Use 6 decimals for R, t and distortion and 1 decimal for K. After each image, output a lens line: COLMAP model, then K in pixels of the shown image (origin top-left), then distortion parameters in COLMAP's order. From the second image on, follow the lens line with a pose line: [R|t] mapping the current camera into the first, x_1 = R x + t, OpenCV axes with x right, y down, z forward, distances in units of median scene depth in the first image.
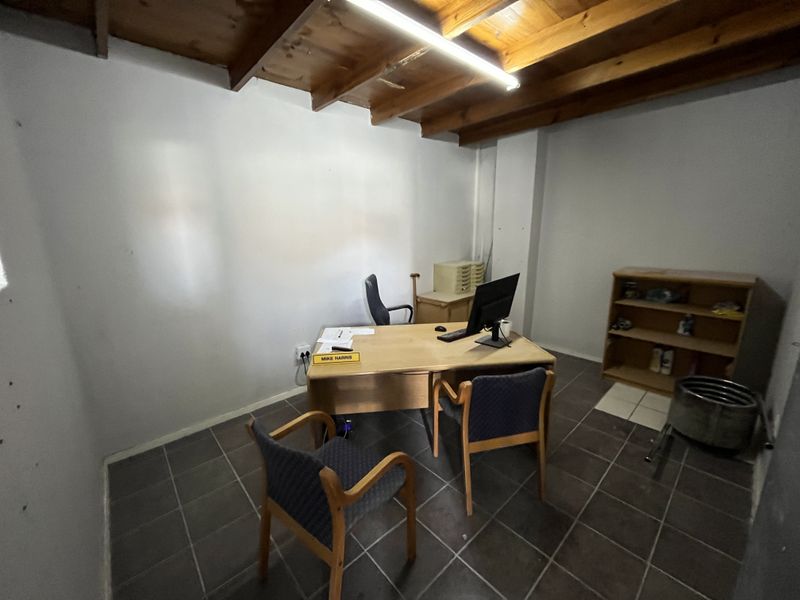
lens RADIAL K [[323.6, 0, 402.3], [0, 323.6, 299.8], [0, 0, 1]] dist [-0.001655, -0.000725]
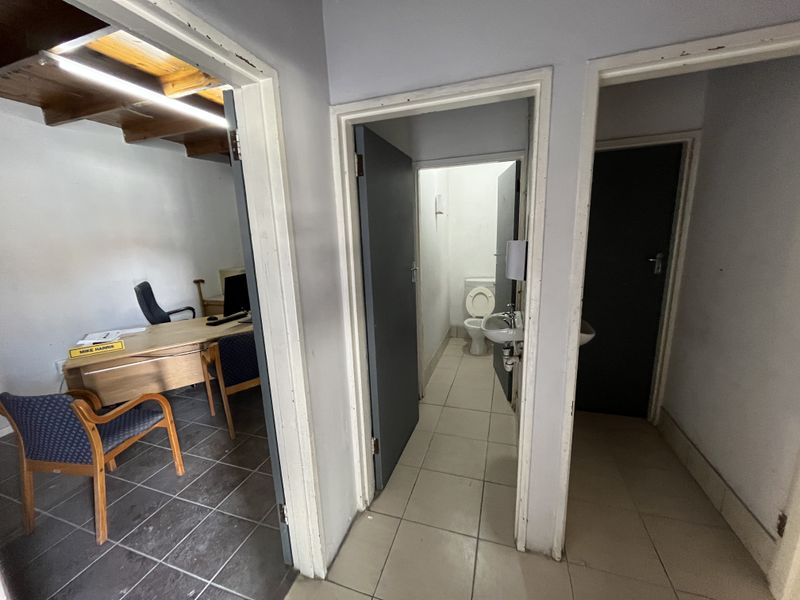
lens RADIAL K [[323.6, 0, 397.2], [0, 323.6, 299.6], [0, 0, 1]] dist [-0.001655, -0.000725]
pose [[0.877451, -0.113935, 0.465939, 0.144345], [0.128393, 0.991723, 0.000715, 0.092097], [-0.462164, 0.059196, 0.884816, -0.348414]]
